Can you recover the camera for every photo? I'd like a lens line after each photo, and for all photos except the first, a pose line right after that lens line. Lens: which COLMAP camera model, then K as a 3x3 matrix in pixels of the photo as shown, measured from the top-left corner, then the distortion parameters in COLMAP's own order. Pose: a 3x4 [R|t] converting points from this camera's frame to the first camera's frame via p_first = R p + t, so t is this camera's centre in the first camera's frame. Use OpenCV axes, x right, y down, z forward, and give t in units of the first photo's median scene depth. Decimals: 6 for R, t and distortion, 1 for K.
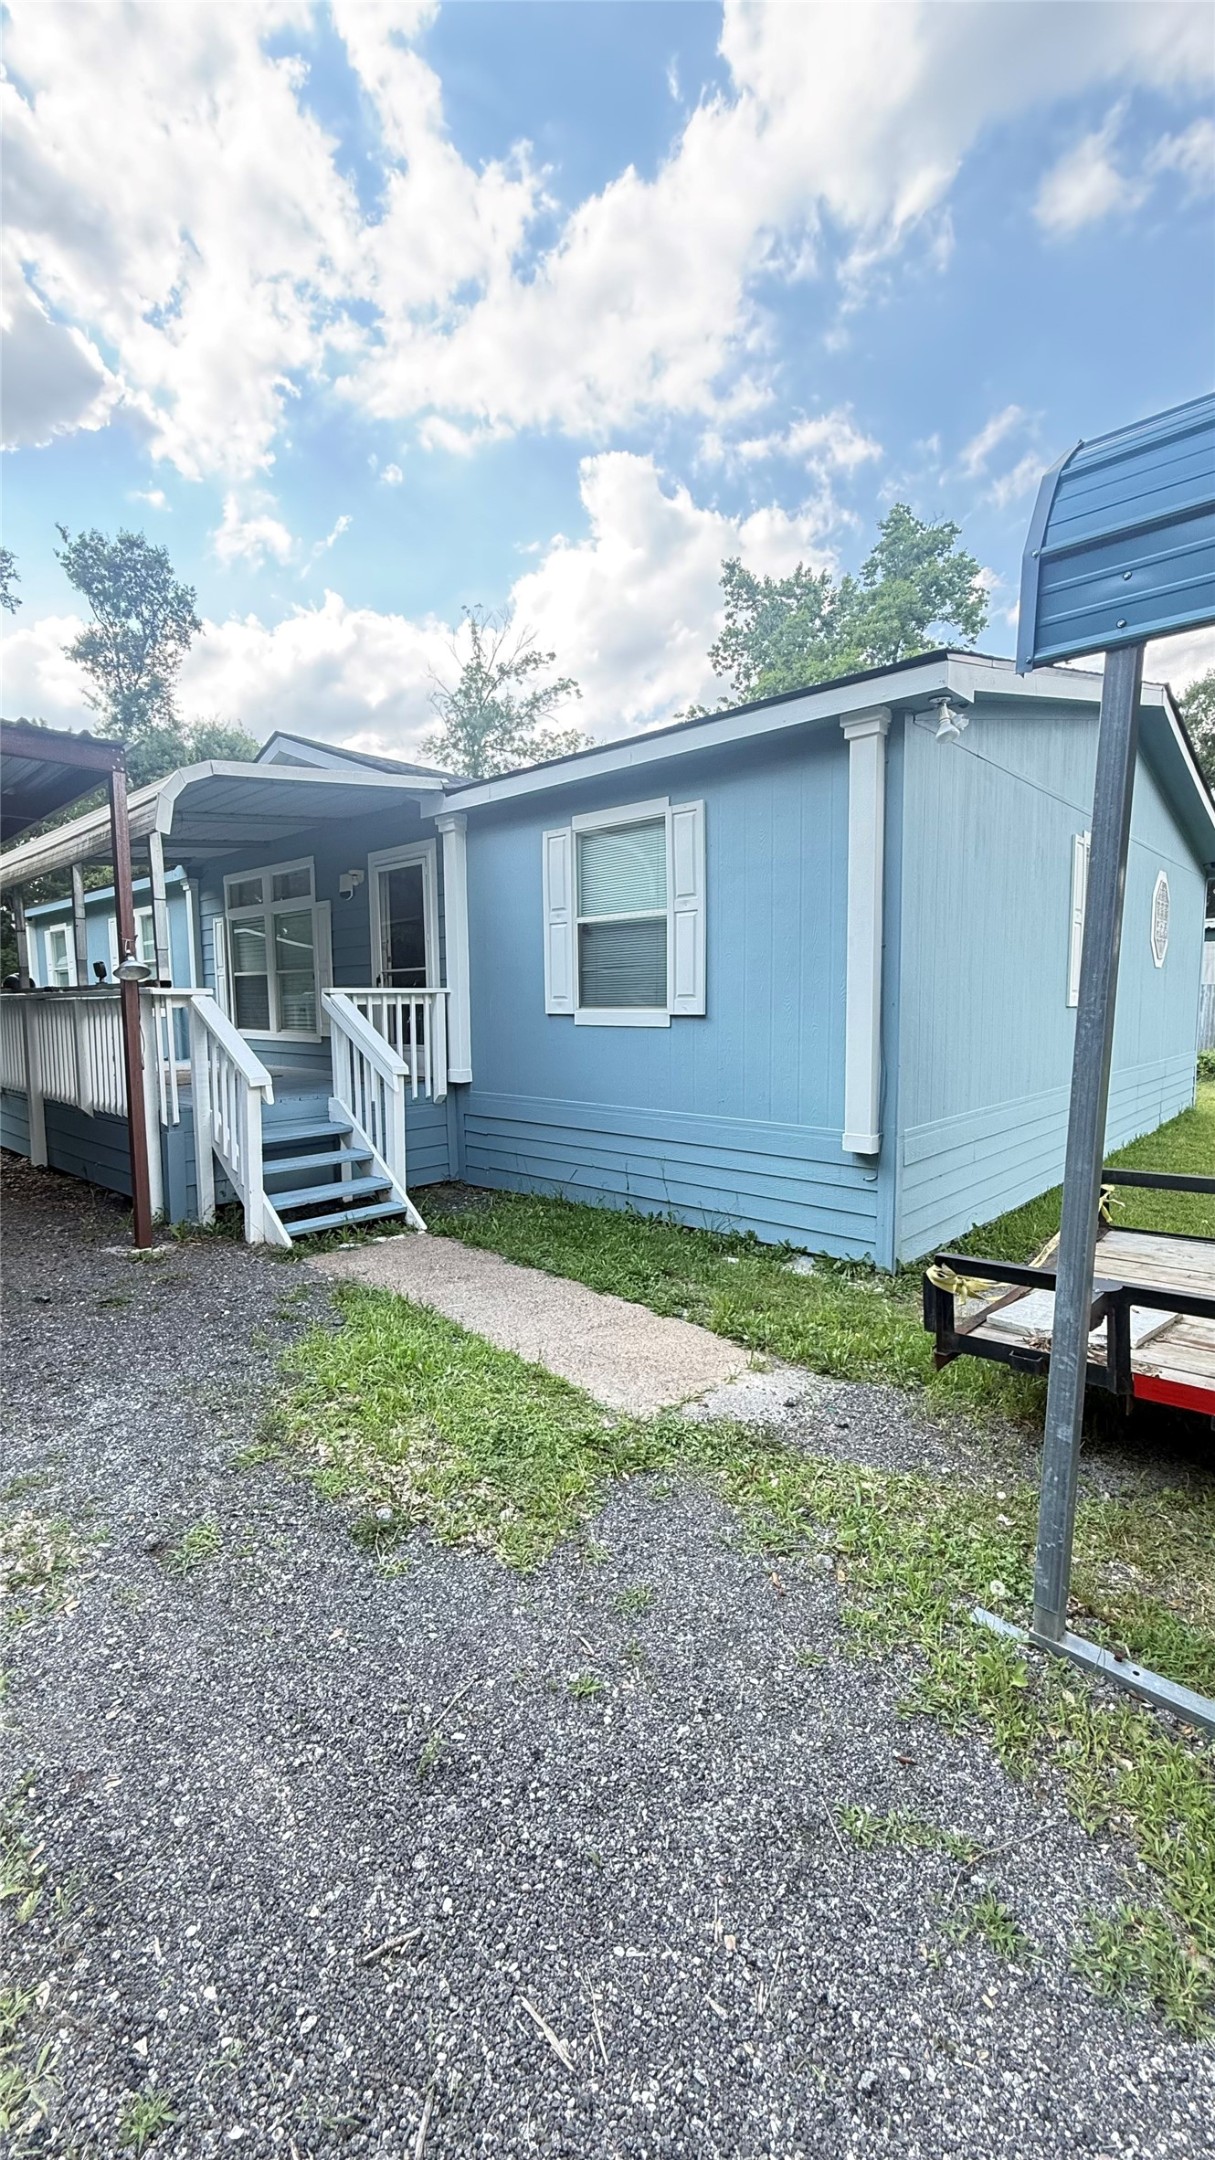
lens RADIAL K [[854.1, 0, 609.1], [0, 854.1, 1088.9], [0, 0, 1]] dist [-0.038502, 0.000085]
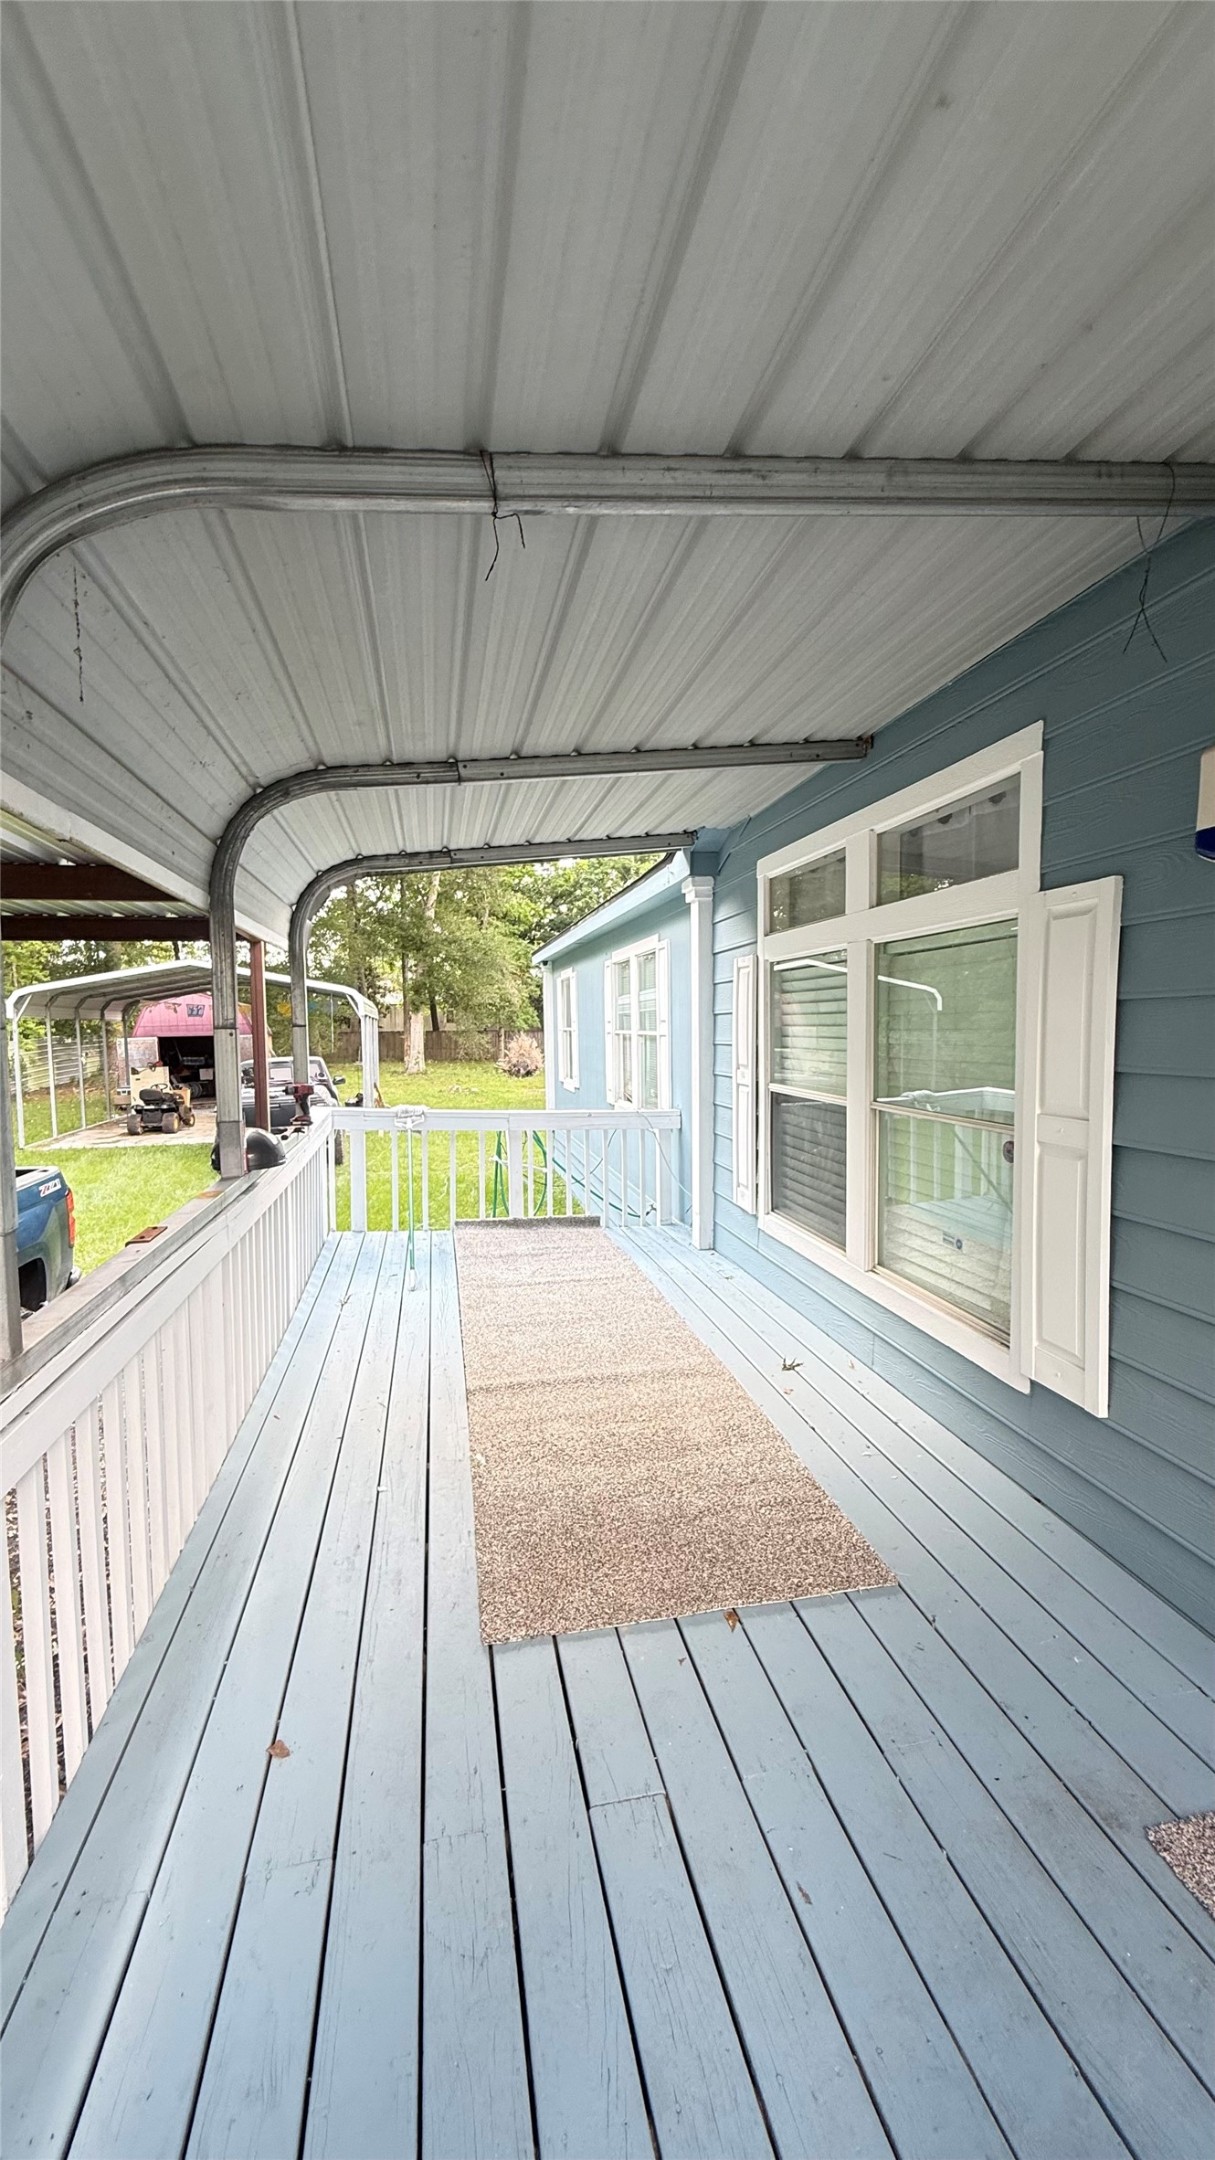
lens RADIAL K [[854.1, 0, 609.1], [0, 854.1, 1088.9], [0, 0, 1]] dist [-0.038502, 0.000085]
pose [[0.819035, 0.043475, -0.572094, -0.432194], [-0.060854, 0.998083, -0.011273, -0.212168], [0.570507, 0.044047, 0.820111, 0.991325]]
